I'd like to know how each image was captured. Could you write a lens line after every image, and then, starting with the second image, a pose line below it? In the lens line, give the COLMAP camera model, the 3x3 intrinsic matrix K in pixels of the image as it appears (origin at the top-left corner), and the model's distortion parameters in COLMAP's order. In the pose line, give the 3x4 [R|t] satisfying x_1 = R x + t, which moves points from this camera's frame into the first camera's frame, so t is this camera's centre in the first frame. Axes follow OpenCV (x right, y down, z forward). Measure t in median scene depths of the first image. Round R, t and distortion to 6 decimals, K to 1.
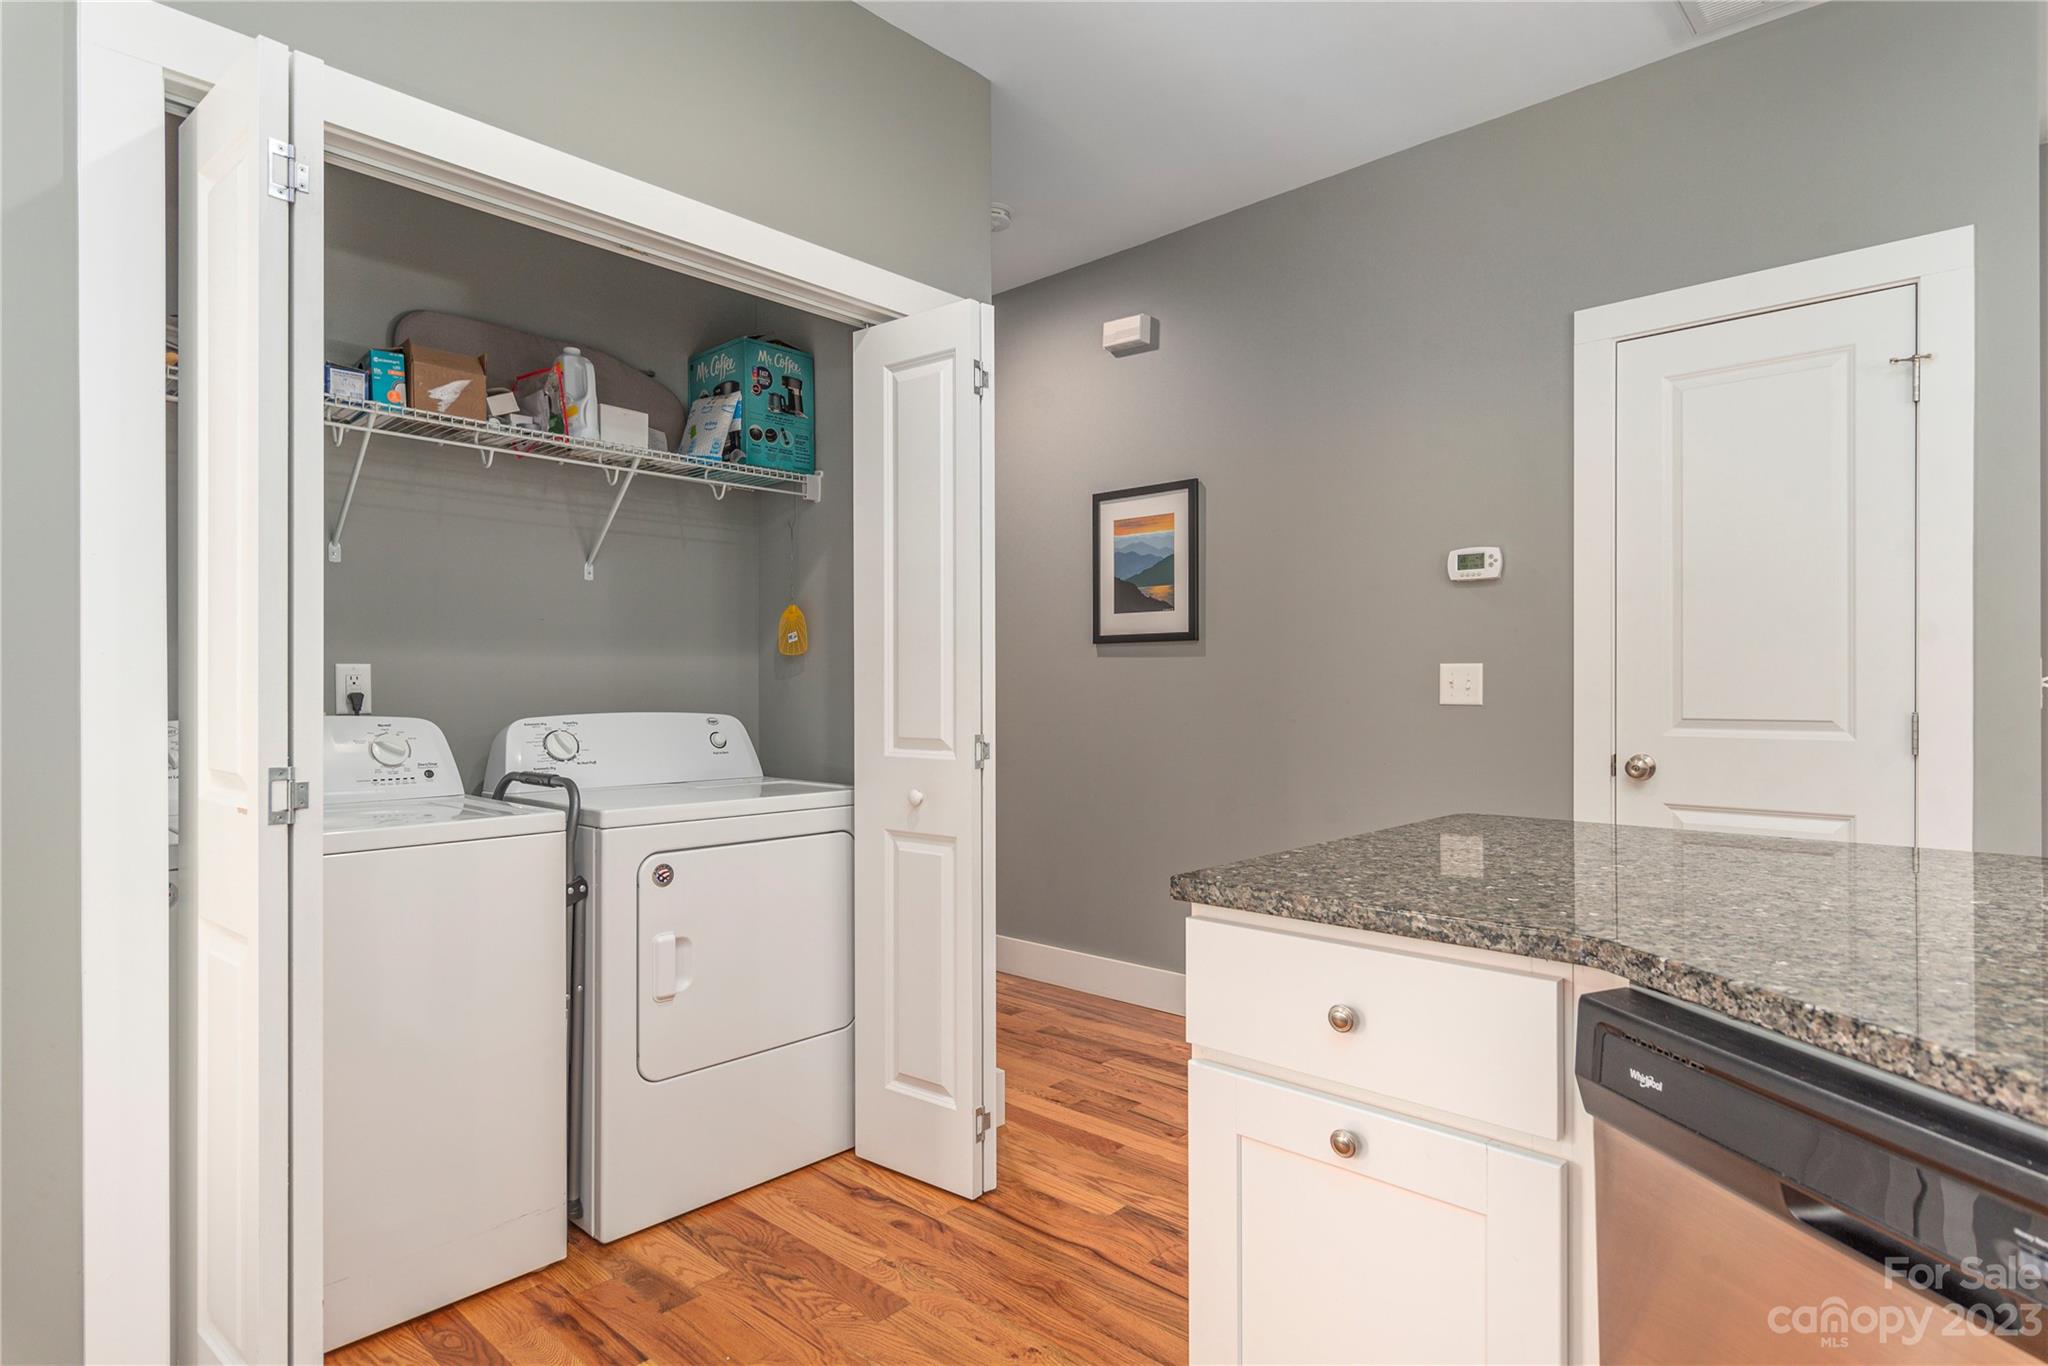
lens RADIAL K [[1082.3, 0, 1011.5], [0, 1082.3, 687.9], [0, 0, 1]] dist [0.003092, 0.000126]
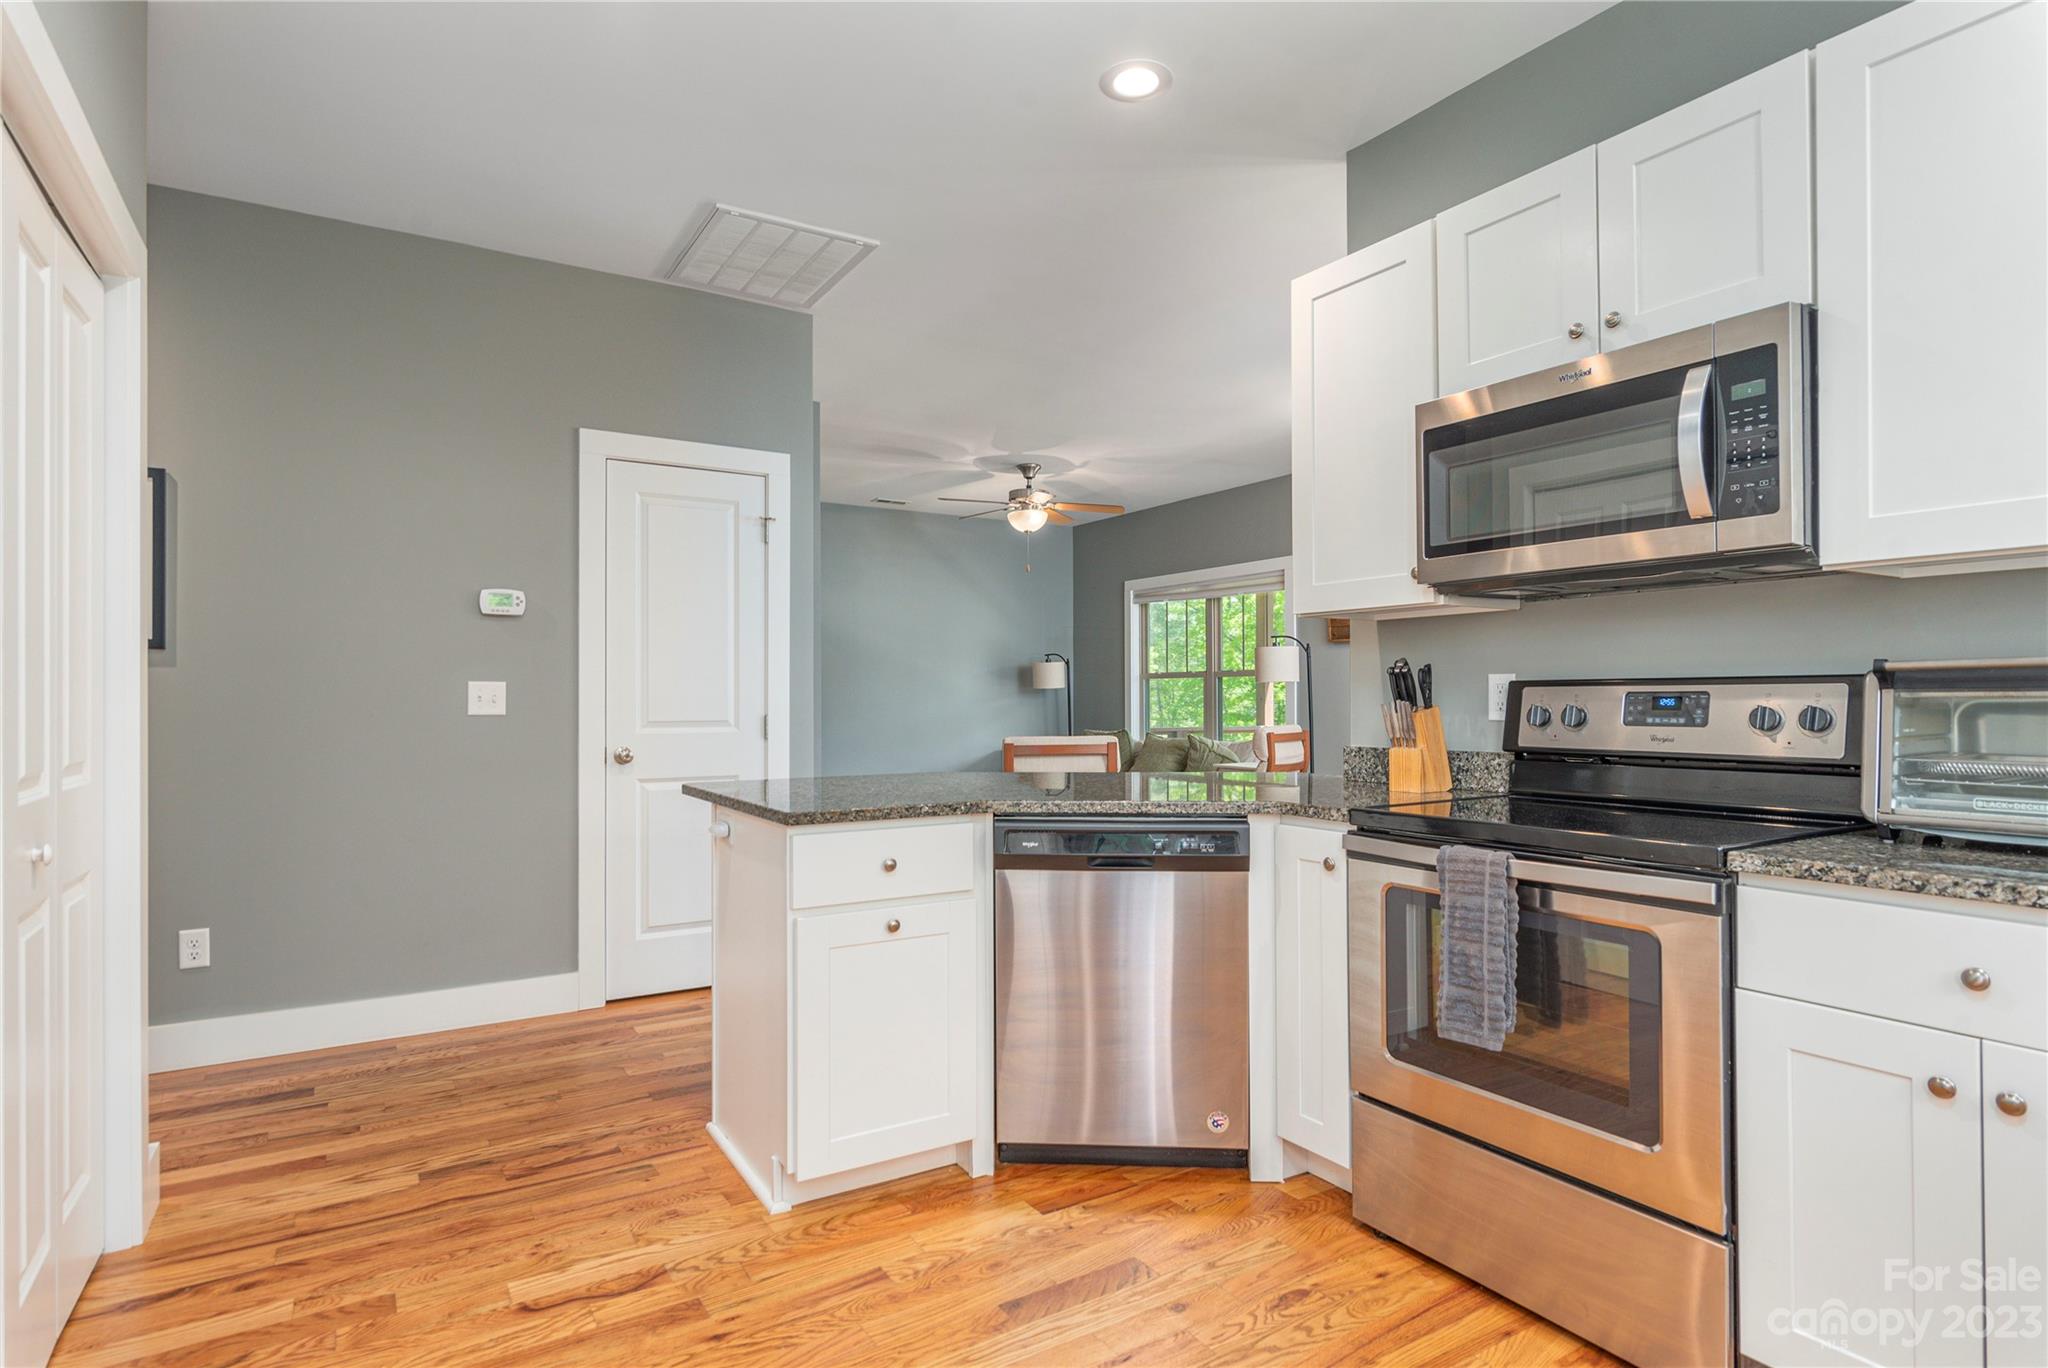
lens RADIAL K [[1075.6, 0, 1025.3], [0, 1075.6, 692.9], [0, 0, 1]] dist [0.001528, 0.000490]
pose [[0.259129, 0.007396, 0.965814, -0.756823], [0.001470, 0.999966, -0.008053, 0.001274], [-0.965842, 0.003507, 0.259109, 0.117300]]
